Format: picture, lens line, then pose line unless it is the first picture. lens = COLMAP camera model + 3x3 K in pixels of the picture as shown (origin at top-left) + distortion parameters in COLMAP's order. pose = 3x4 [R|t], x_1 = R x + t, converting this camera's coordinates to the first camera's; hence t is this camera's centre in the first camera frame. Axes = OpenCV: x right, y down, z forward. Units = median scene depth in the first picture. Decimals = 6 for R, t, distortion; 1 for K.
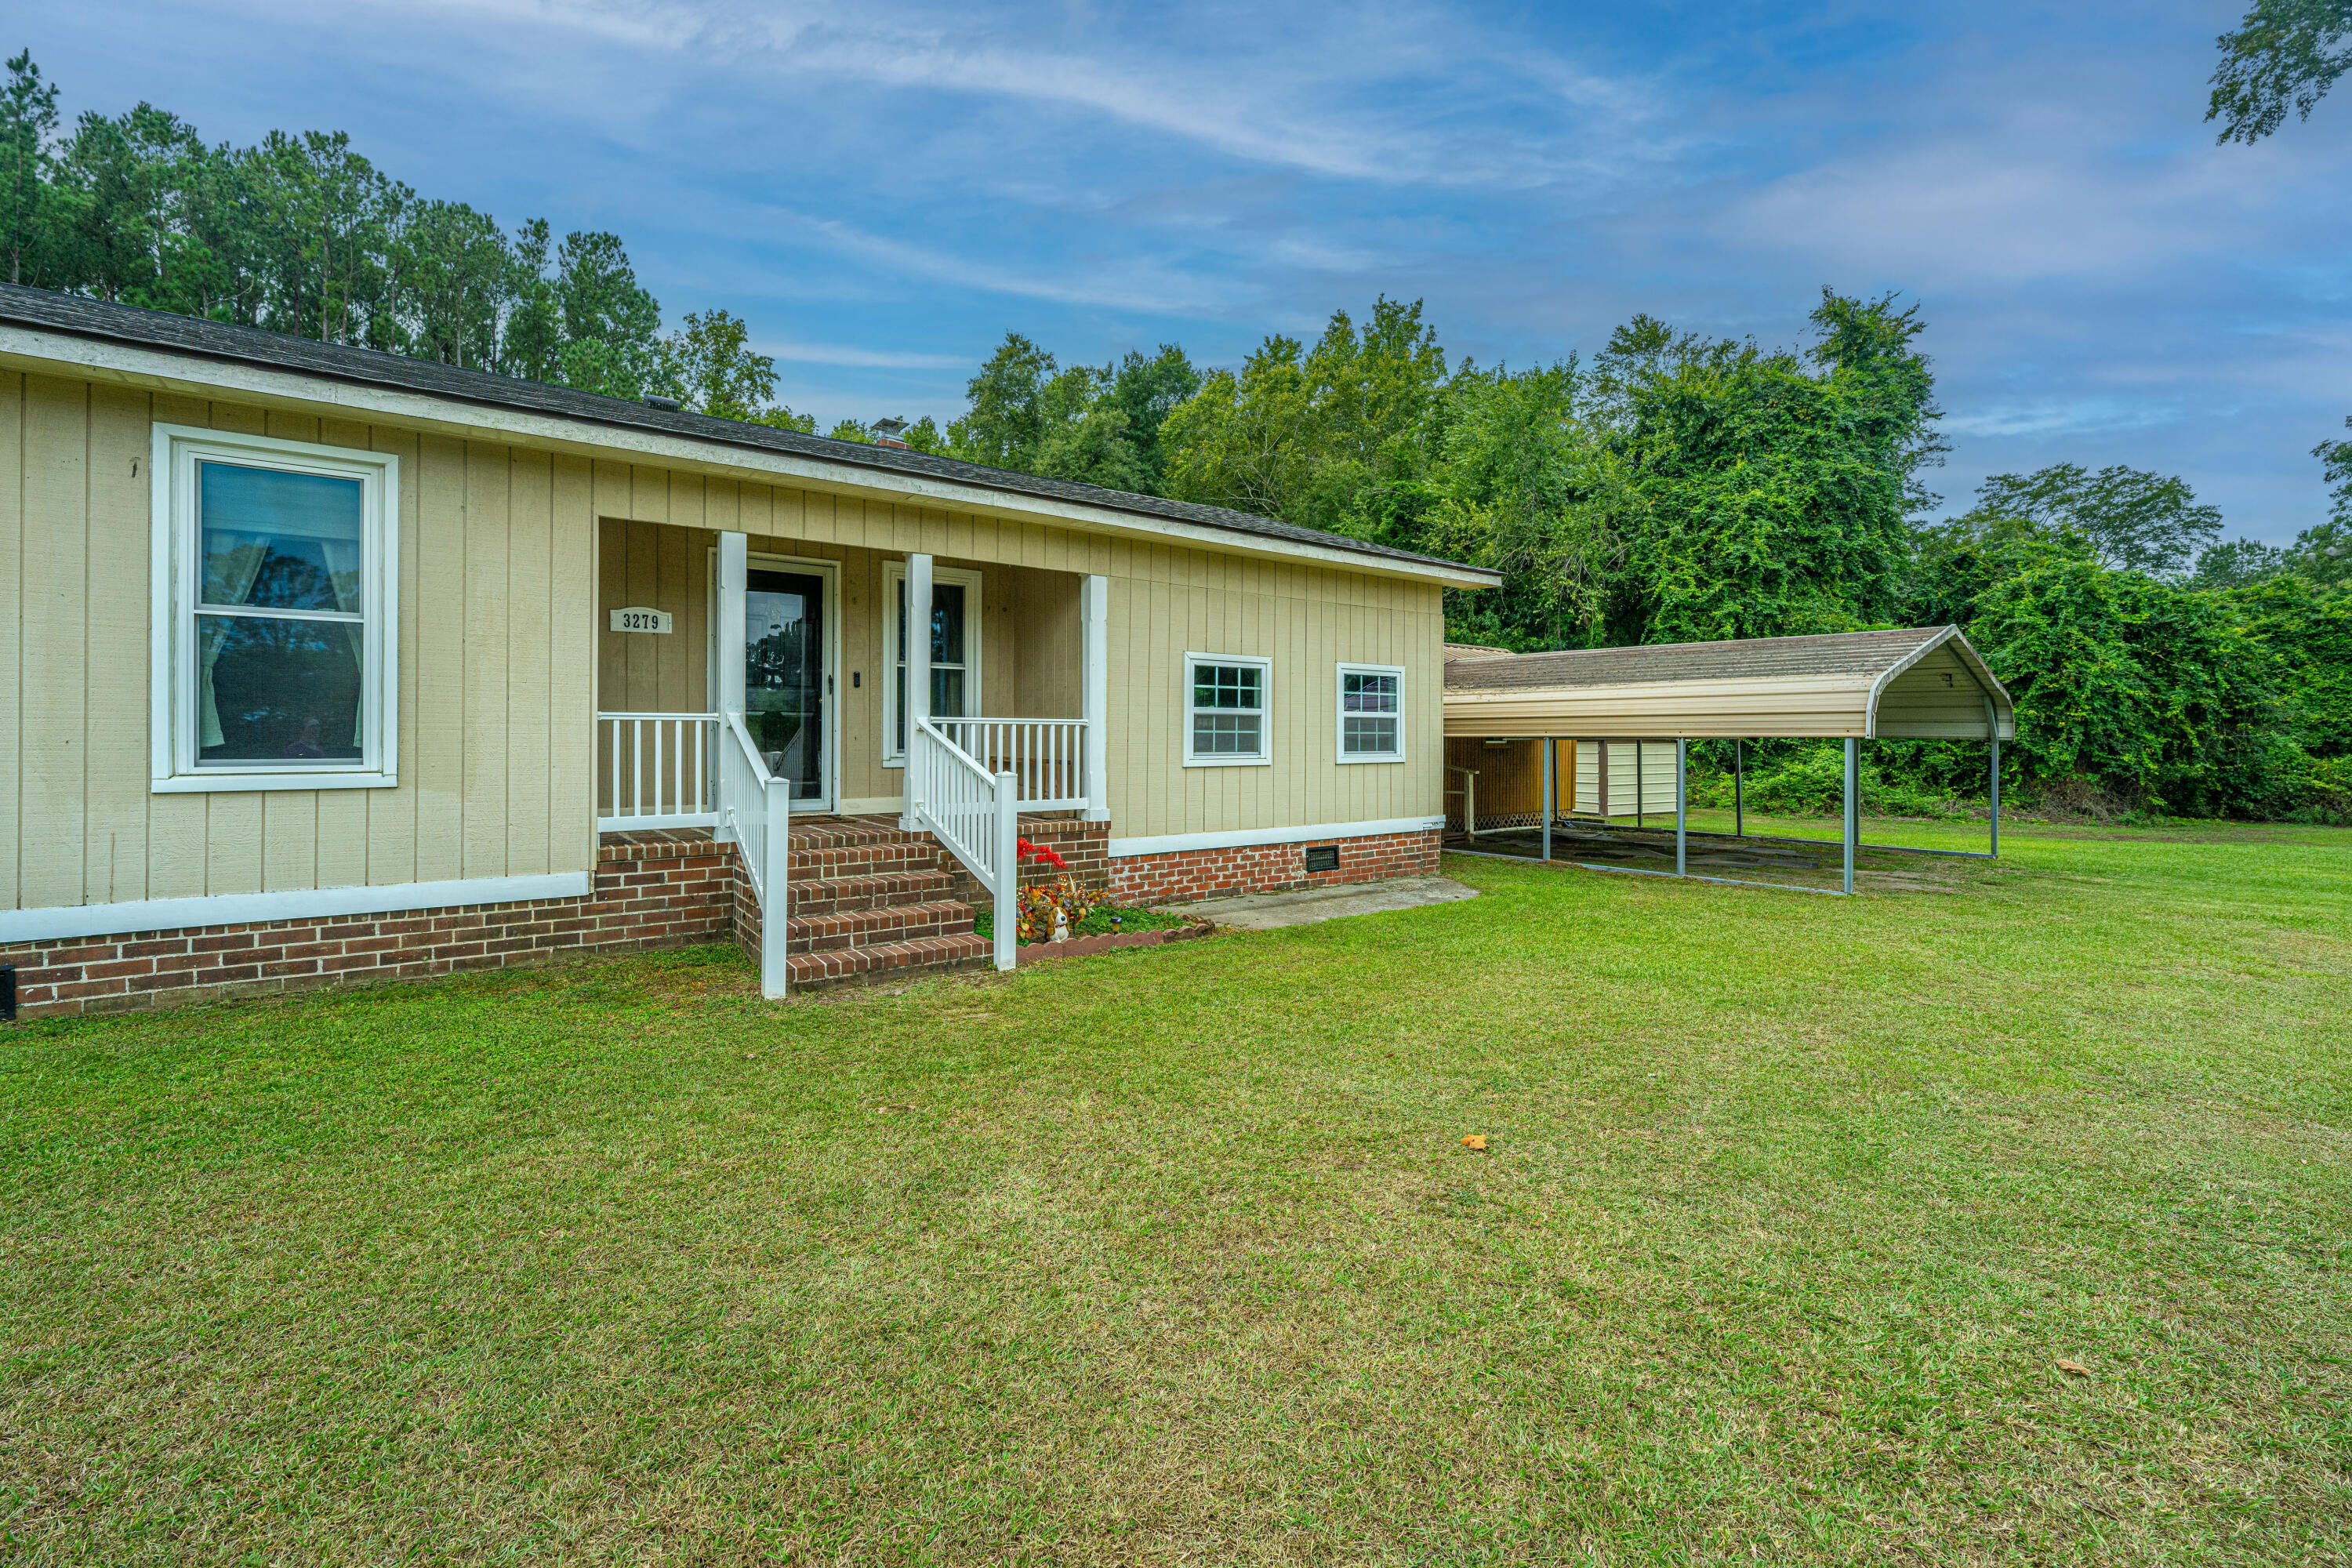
lens RADIAL K [[952.8, 0, 1165.1], [0, 952.8, 747.9], [0, 0, 1]] dist [0.005021, -0.000244]
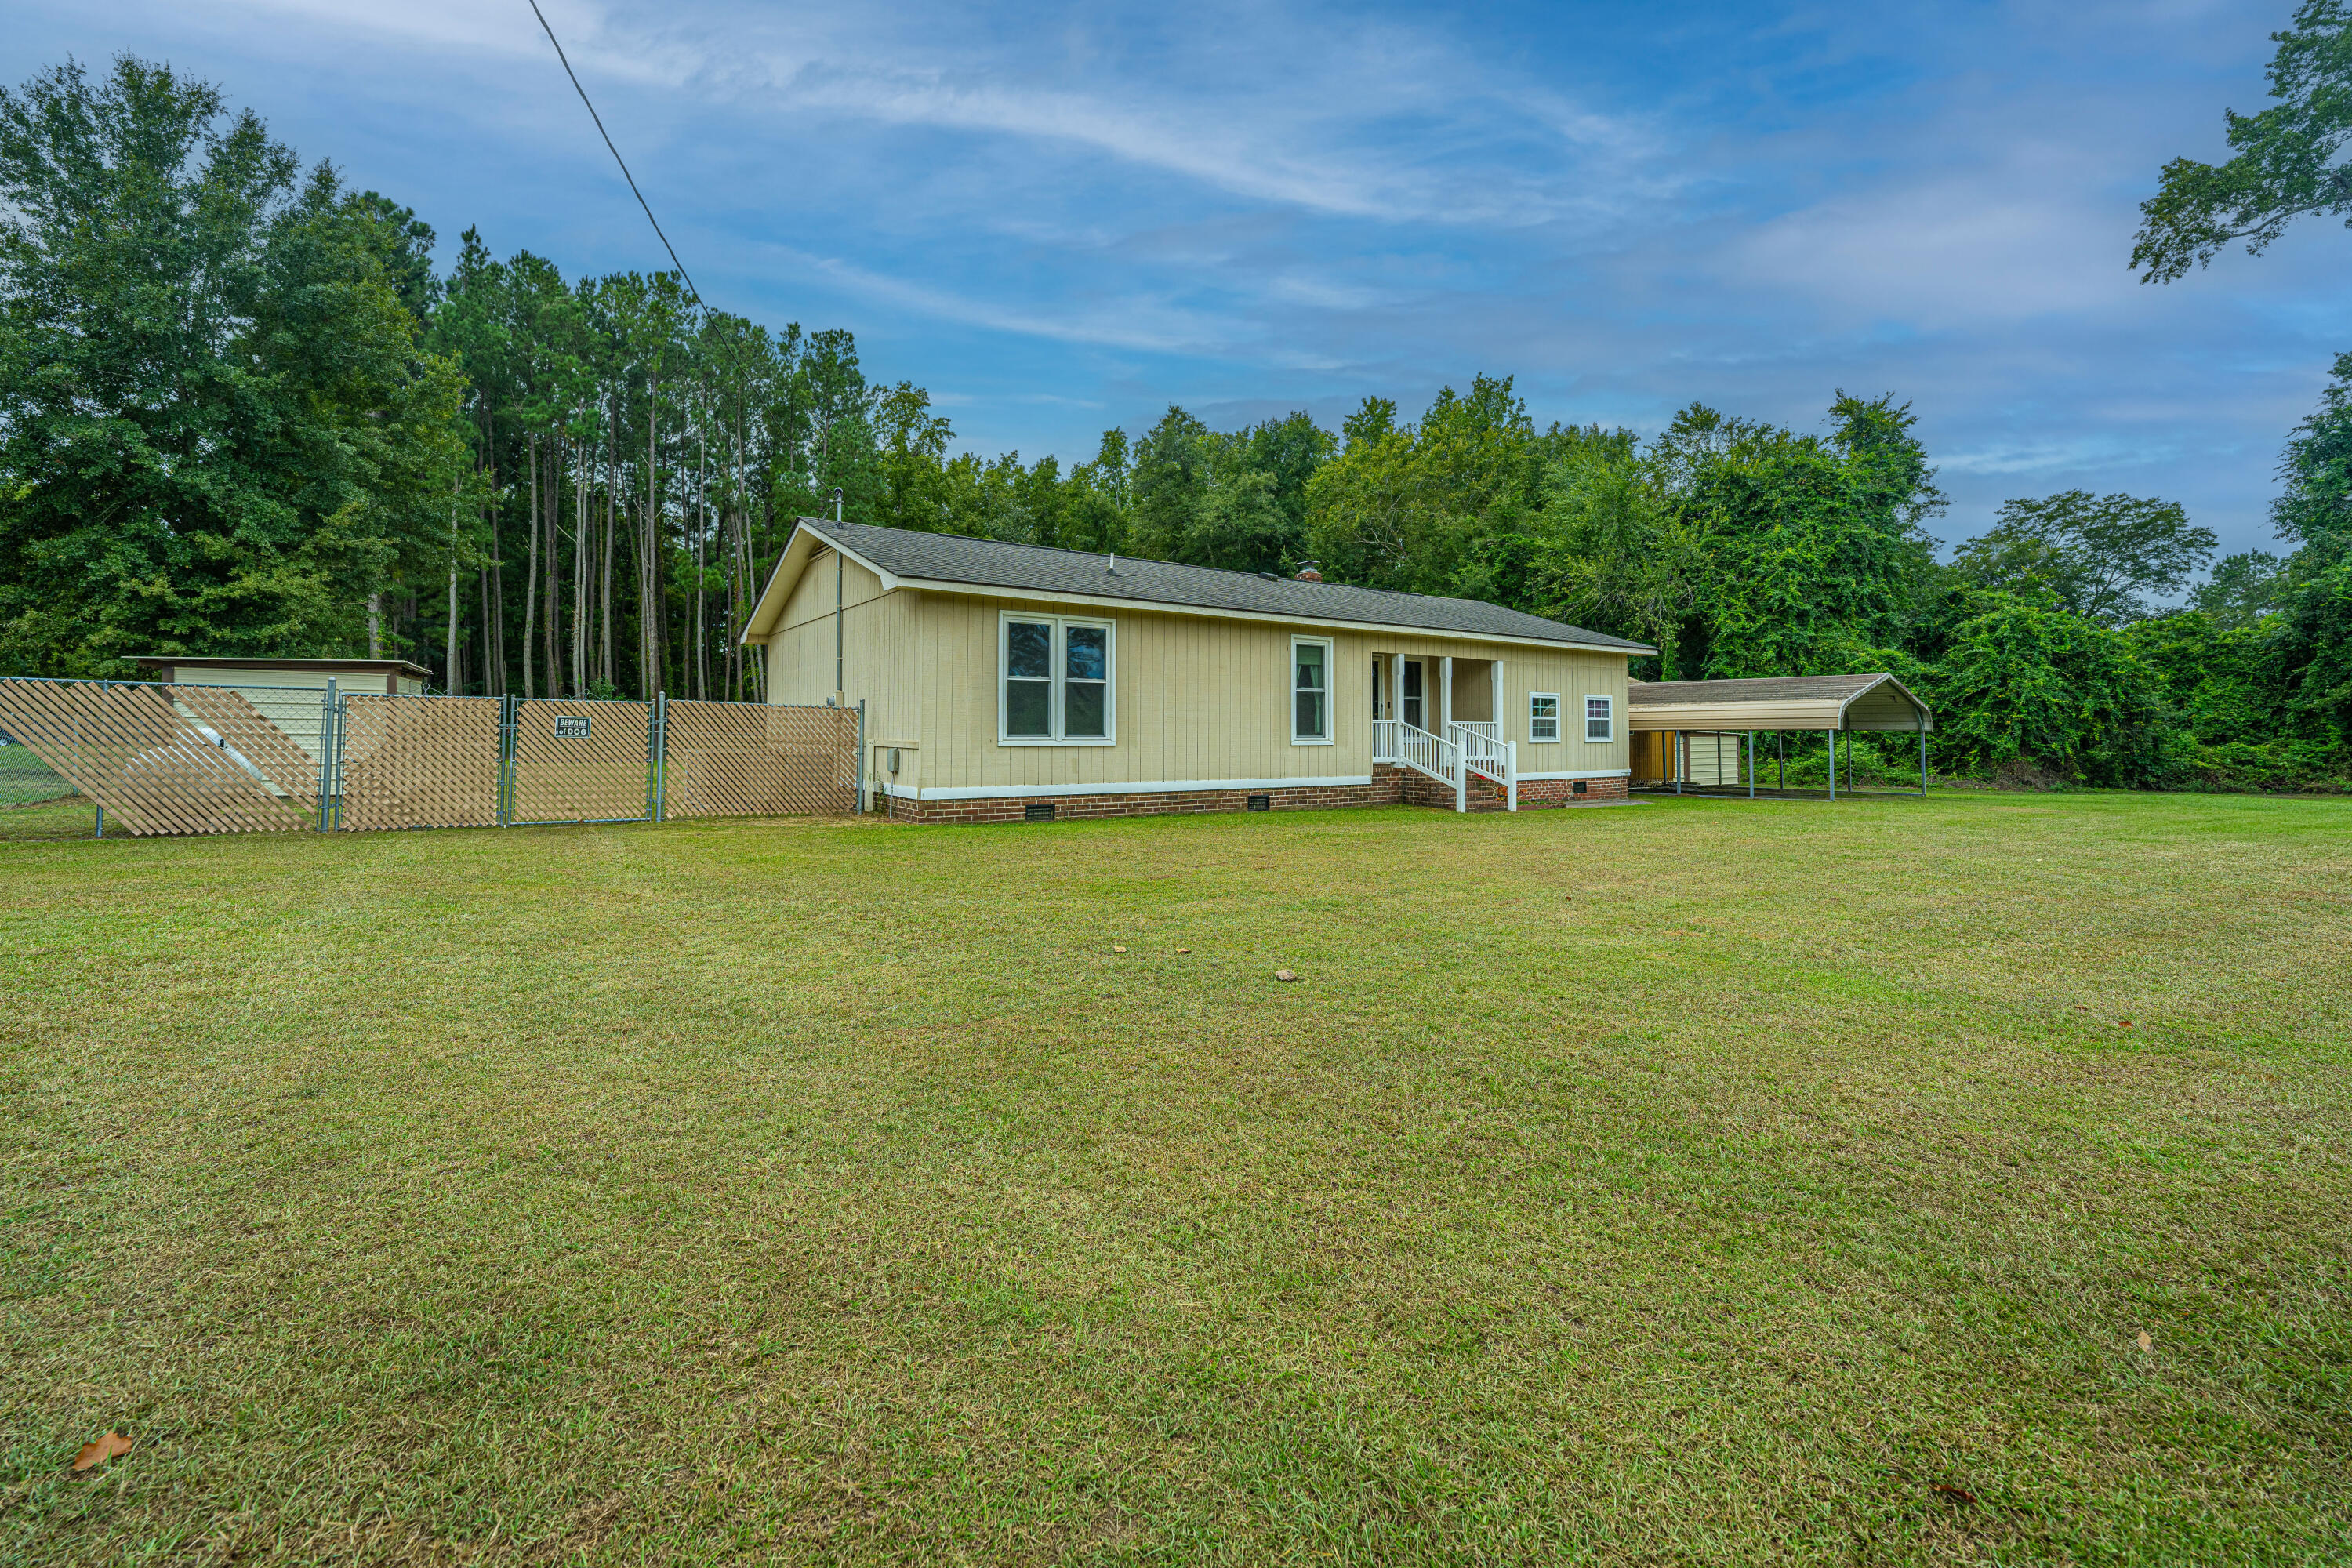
lens RADIAL K [[952.8, 0, 1163.6], [0, 952.8, 716.7], [0, 0, 1]] dist [0.005021, -0.000244]
pose [[0.999417, -0.002137, -0.034087, -0.249792], [0.001063, 0.999504, -0.031484, 0.009159], [0.034137, 0.031430, 0.998923, -0.420032]]
